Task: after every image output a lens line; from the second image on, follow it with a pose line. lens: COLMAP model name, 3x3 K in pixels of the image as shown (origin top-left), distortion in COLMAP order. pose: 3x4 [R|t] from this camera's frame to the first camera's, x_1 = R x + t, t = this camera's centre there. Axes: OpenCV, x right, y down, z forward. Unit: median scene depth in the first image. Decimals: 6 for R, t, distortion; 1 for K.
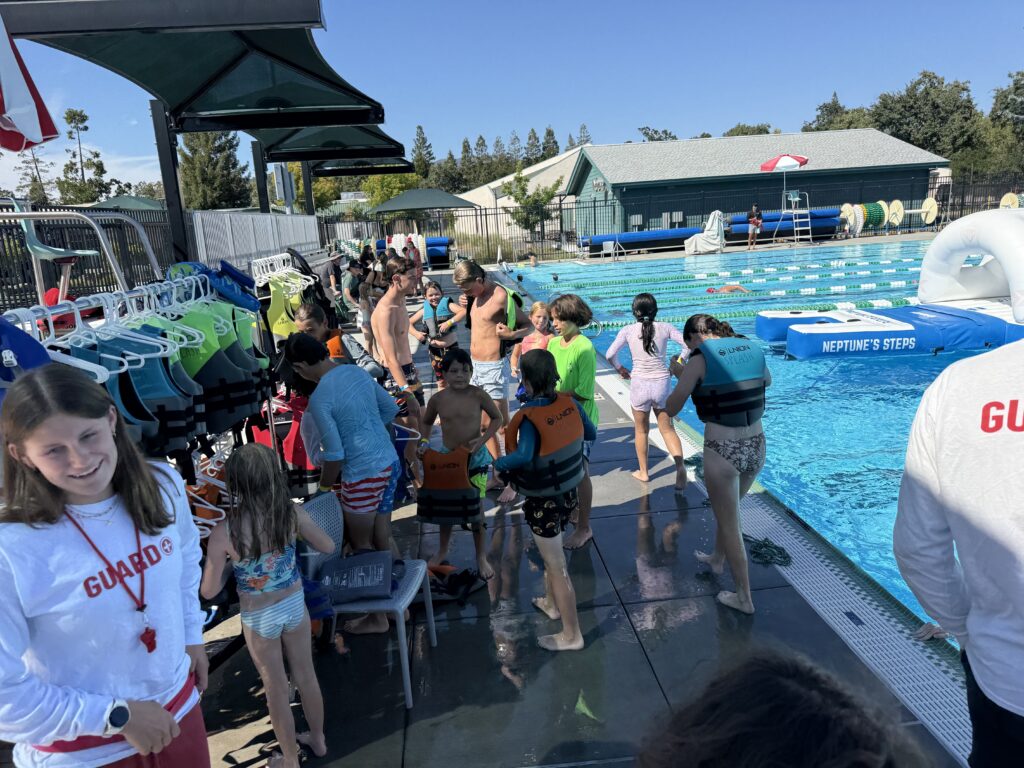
lens RADIAL K [[692.7, 0, 521.3], [0, 692.7, 381.0], [0, 0, 1]] dist [0.036738, -0.038961]
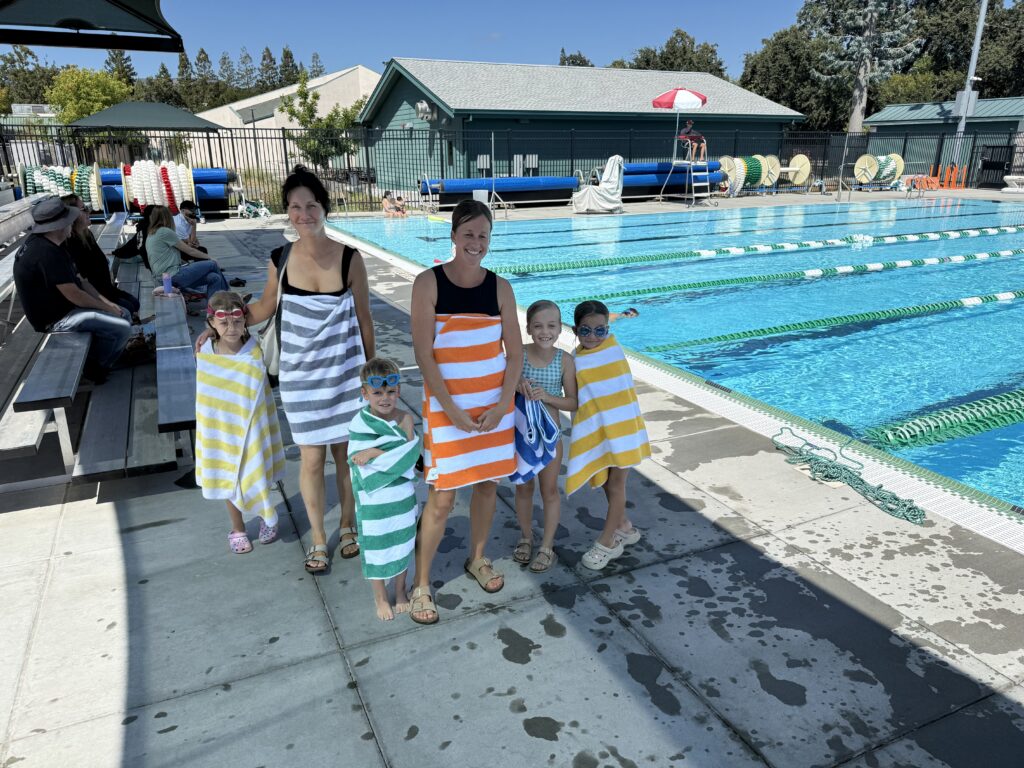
lens RADIAL K [[692.7, 0, 521.3], [0, 692.7, 381.0], [0, 0, 1]] dist [0.036738, -0.038961]
pose [[0.935580, -0.052048, 0.349259, -0.062491], [0.025315, 0.996419, 0.080677, -0.041660], [-0.352207, -0.066639, 0.933547, 0.207106]]
